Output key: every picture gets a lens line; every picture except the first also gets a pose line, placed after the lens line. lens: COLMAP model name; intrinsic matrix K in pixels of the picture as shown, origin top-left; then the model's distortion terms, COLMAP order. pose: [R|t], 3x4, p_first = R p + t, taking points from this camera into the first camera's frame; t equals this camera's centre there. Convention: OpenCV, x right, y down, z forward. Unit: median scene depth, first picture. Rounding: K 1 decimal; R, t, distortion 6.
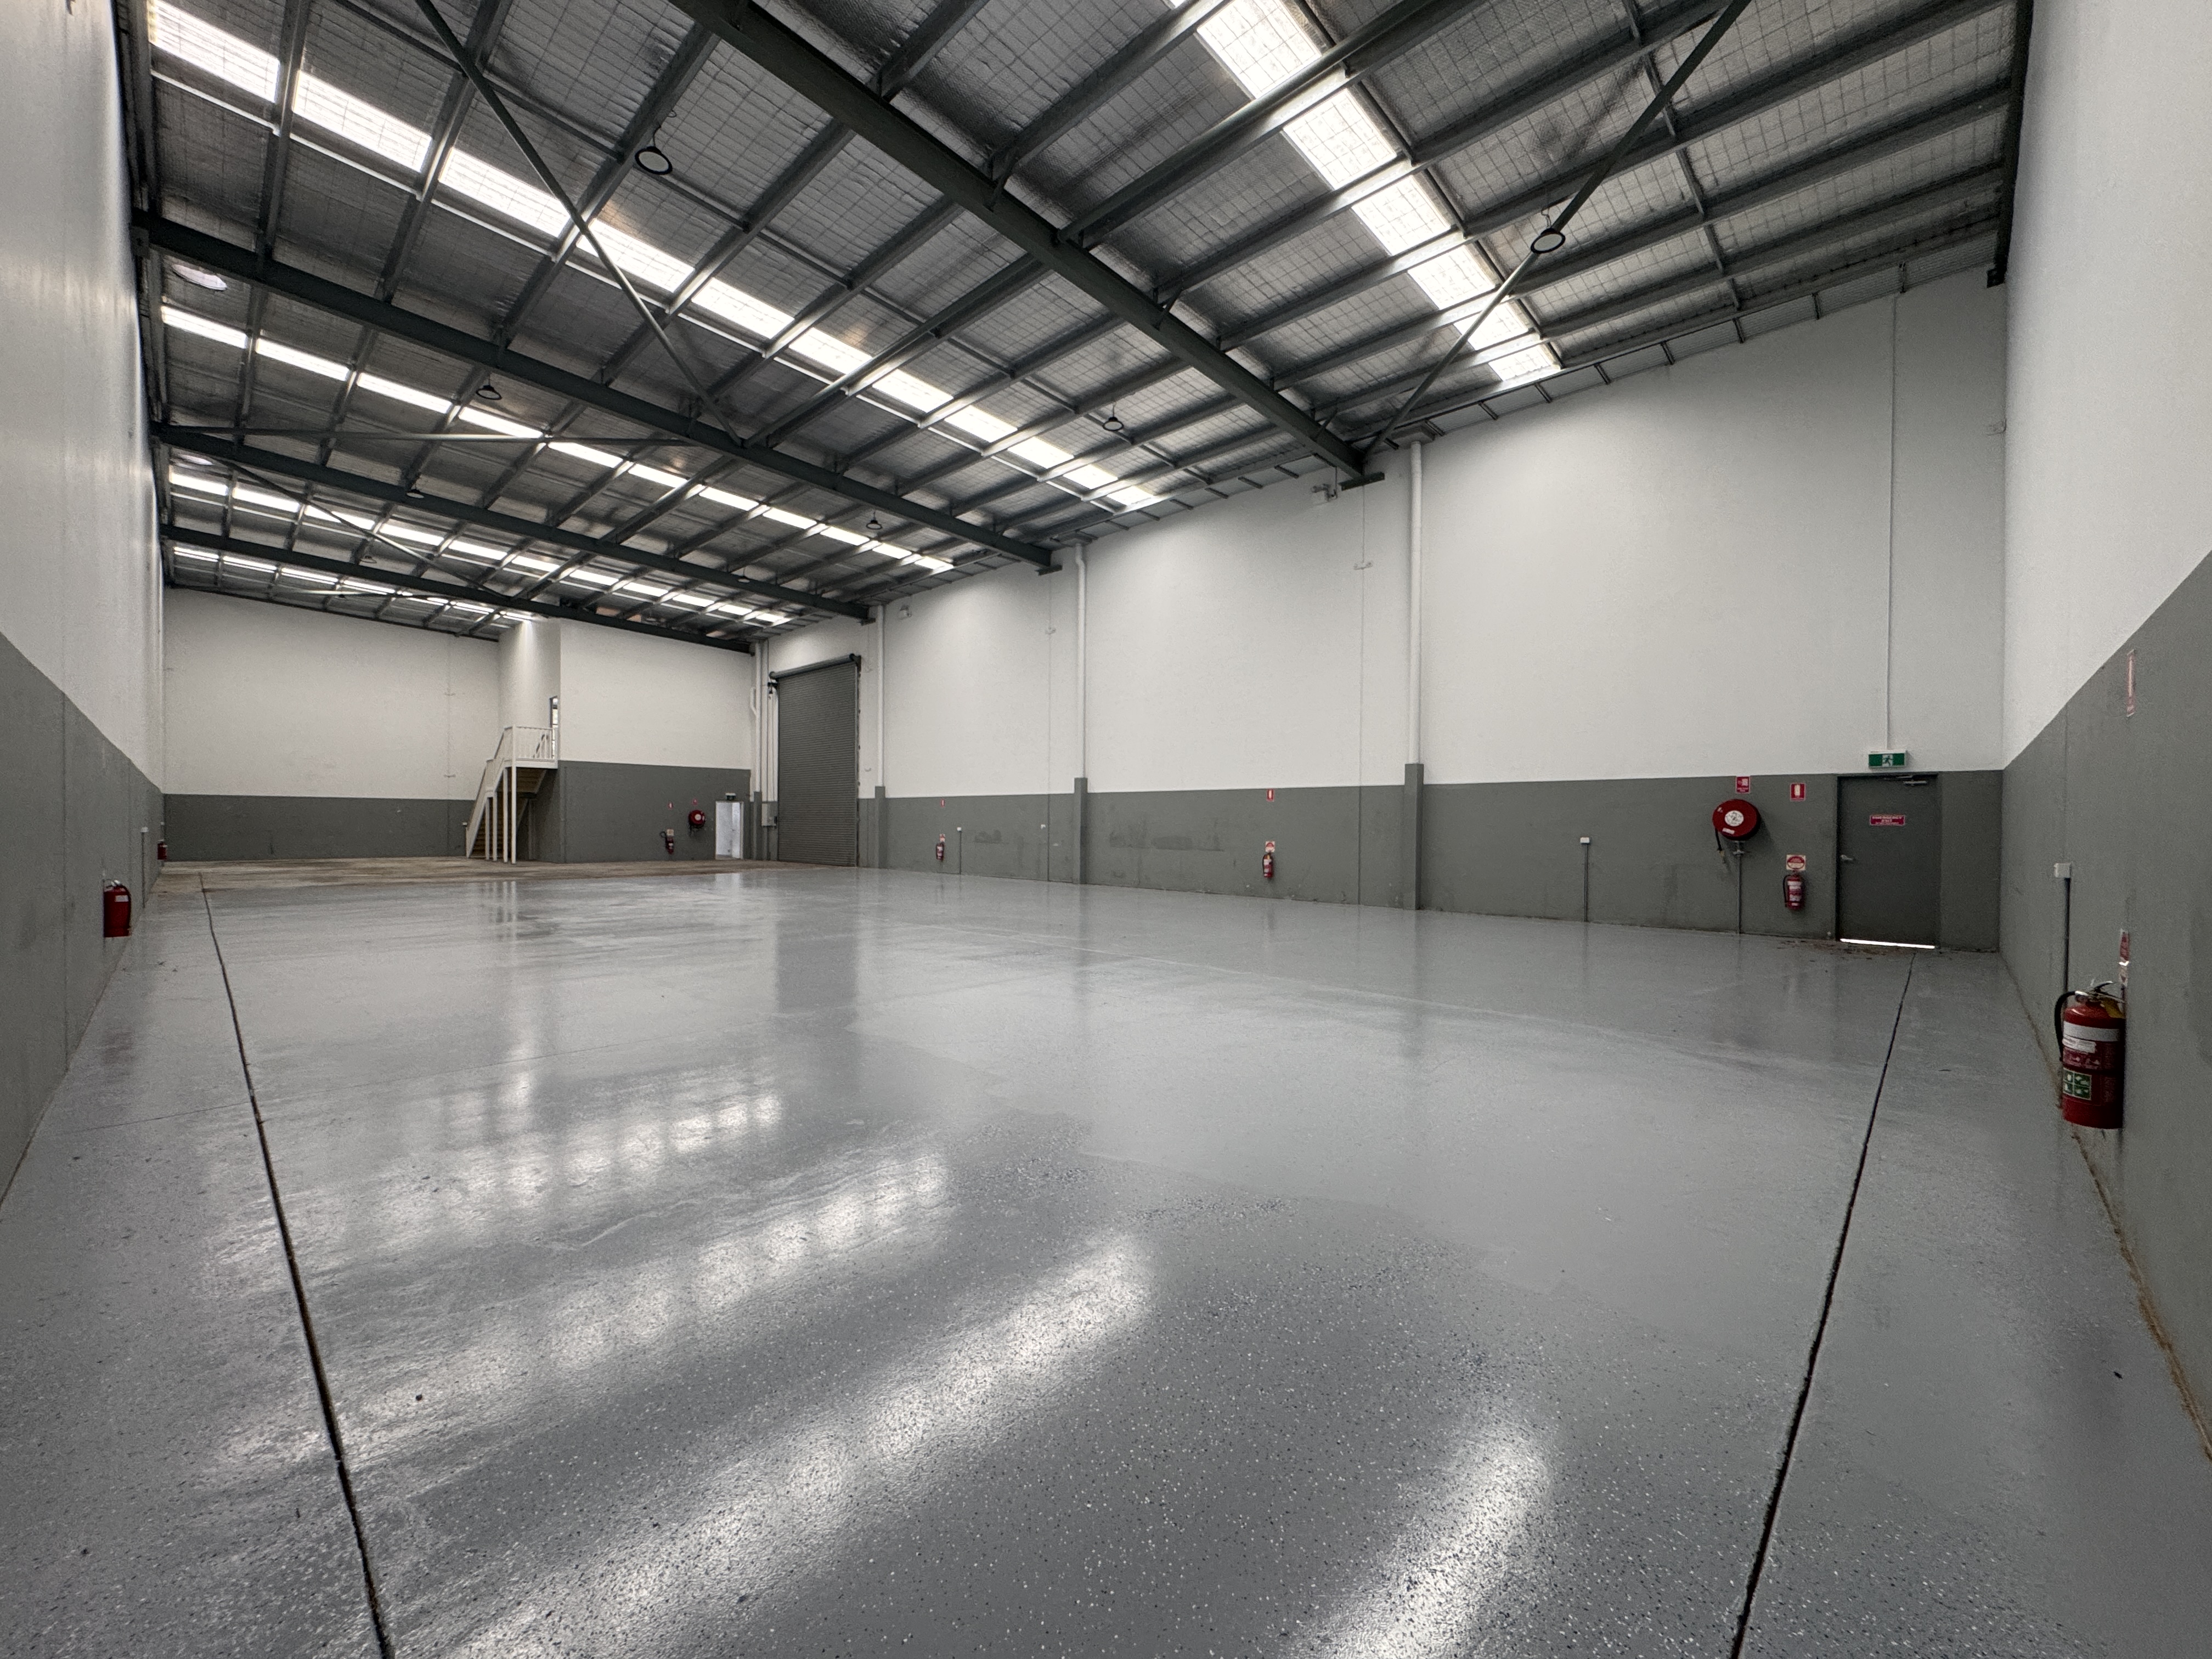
lens RADIAL K [[850.0, 0, 1173.3], [0, 850.0, 840.8], [0, 0, 1]] dist [0.043838, -0.000224]
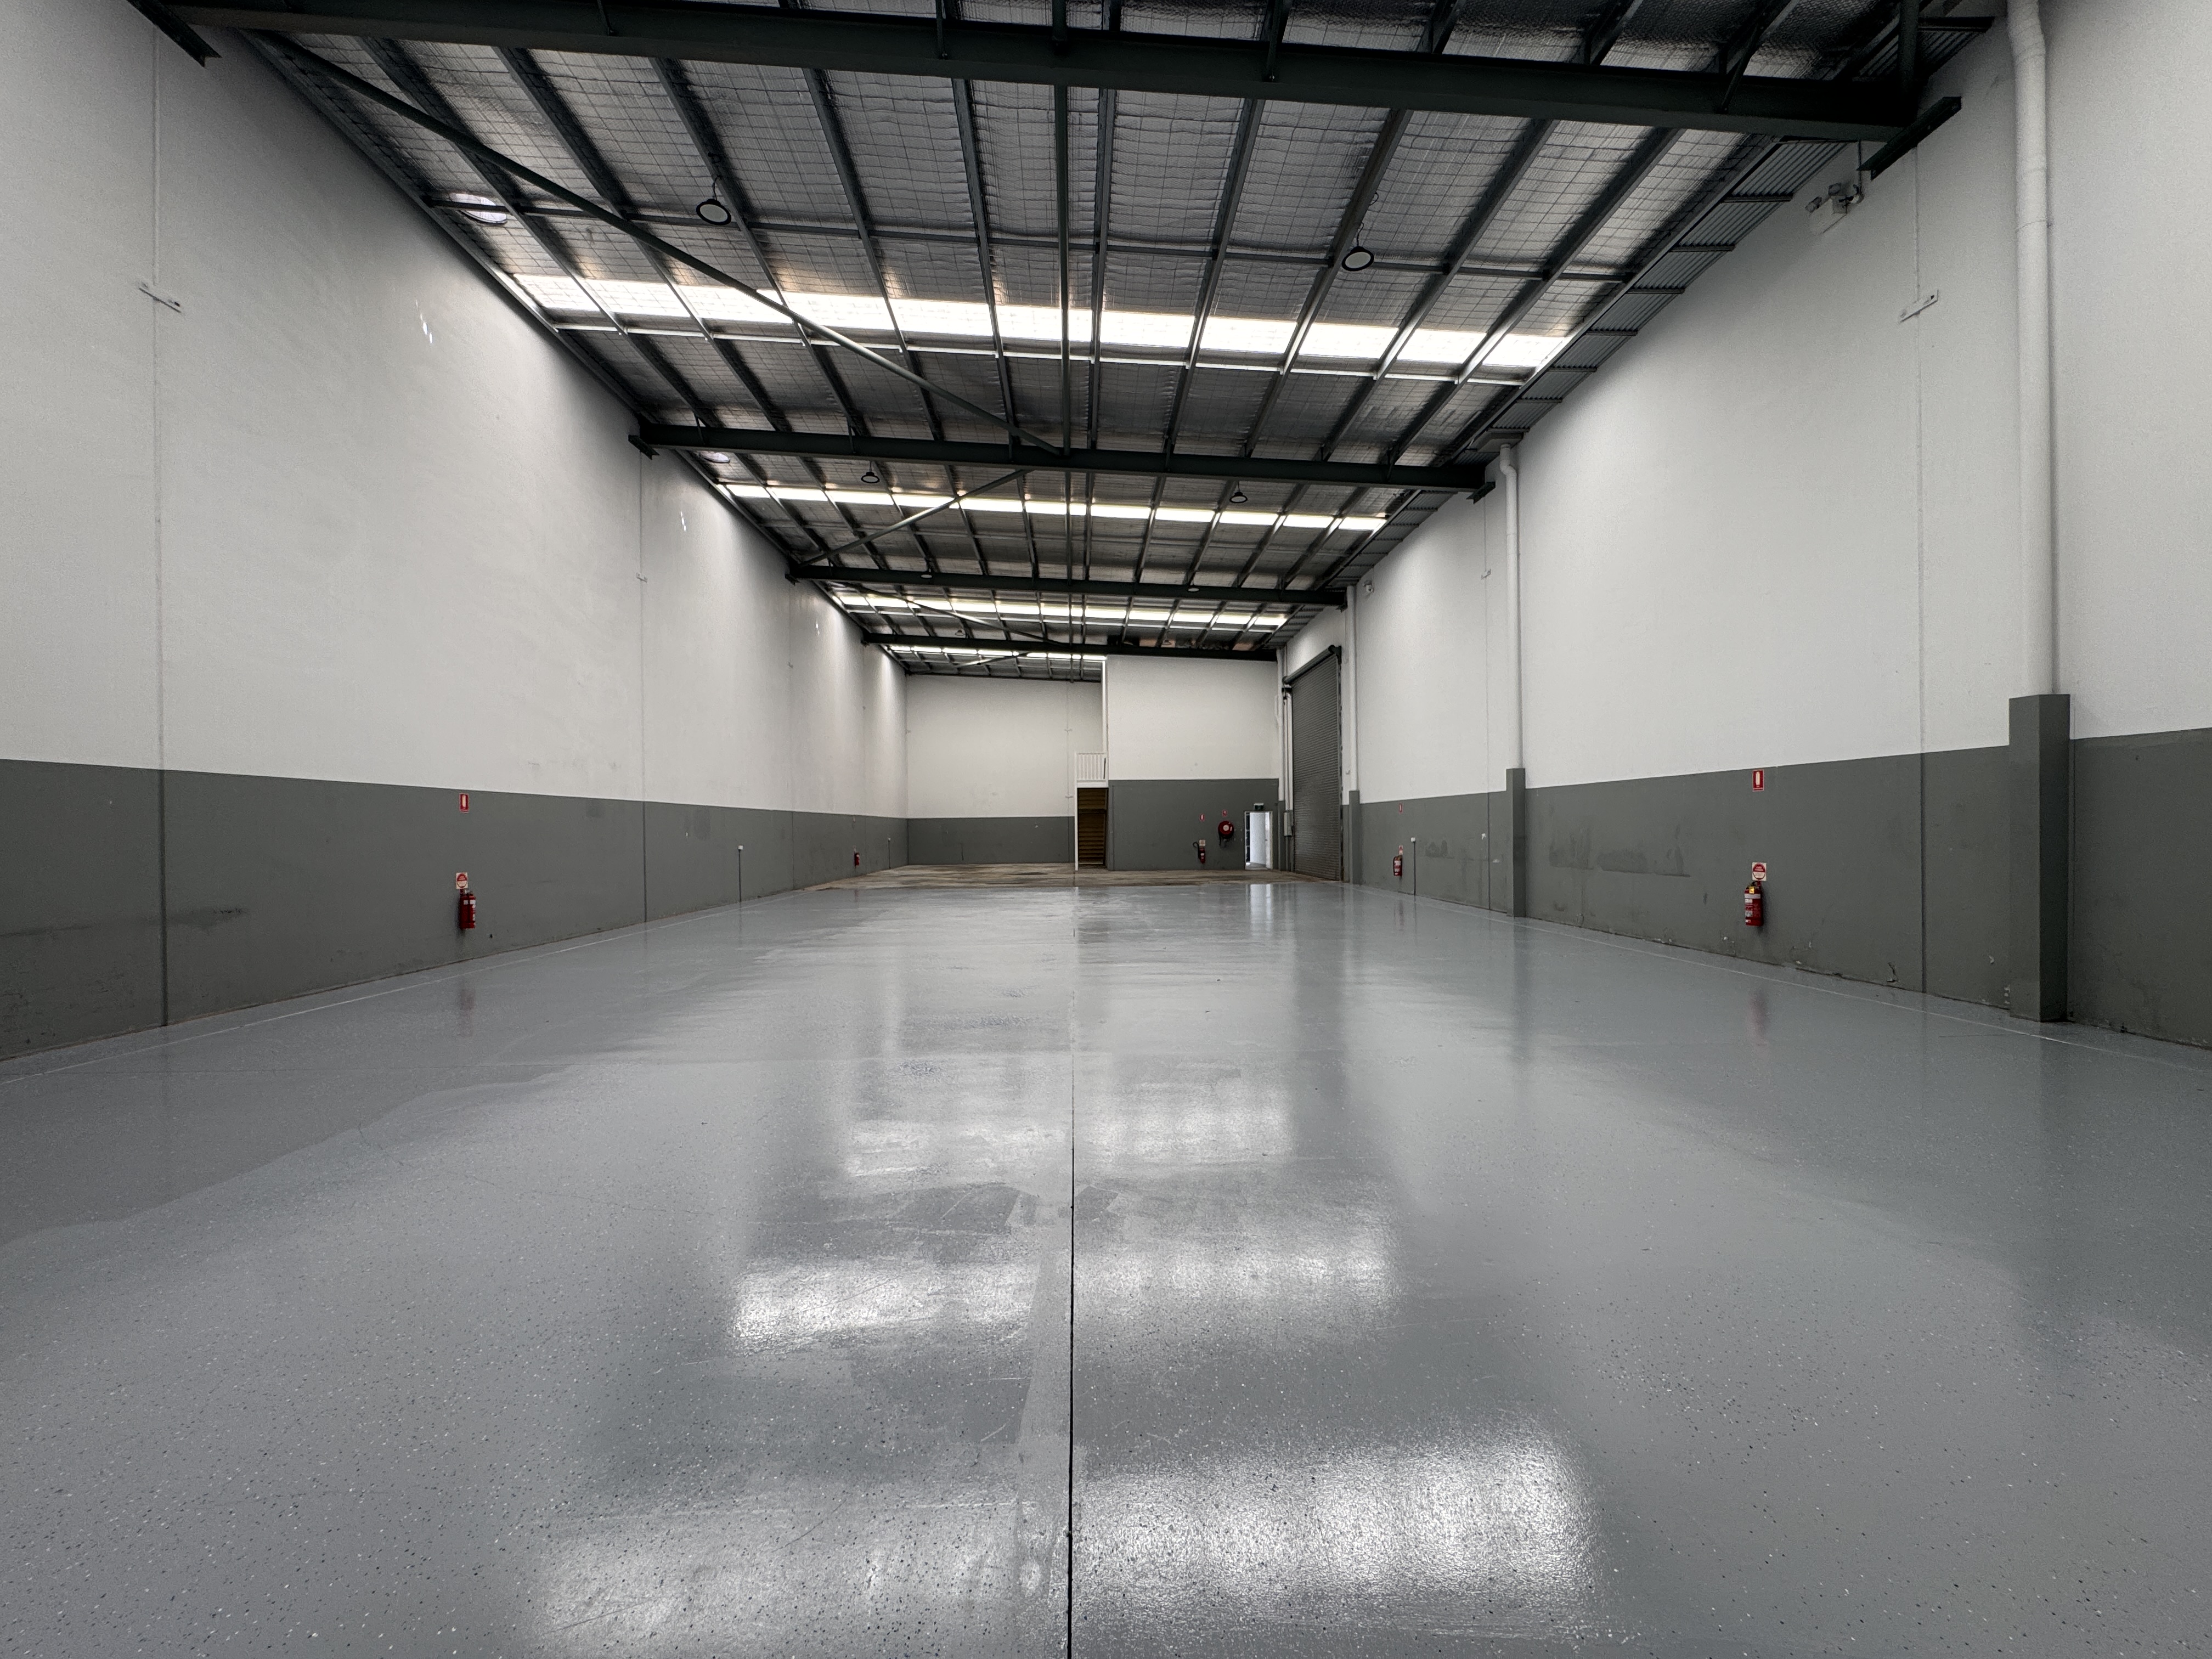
lens RADIAL K [[888.6, 0, 1106.0], [0, 888.6, 829.5], [0, 0, 1]] dist [-0.002101, -0.000281]
pose [[0.678284, 0.001292, -0.734799, 0.164273], [-0.027761, 0.999330, -0.023869, 0.003677], [0.734275, 0.036589, 0.677865, 0.189016]]
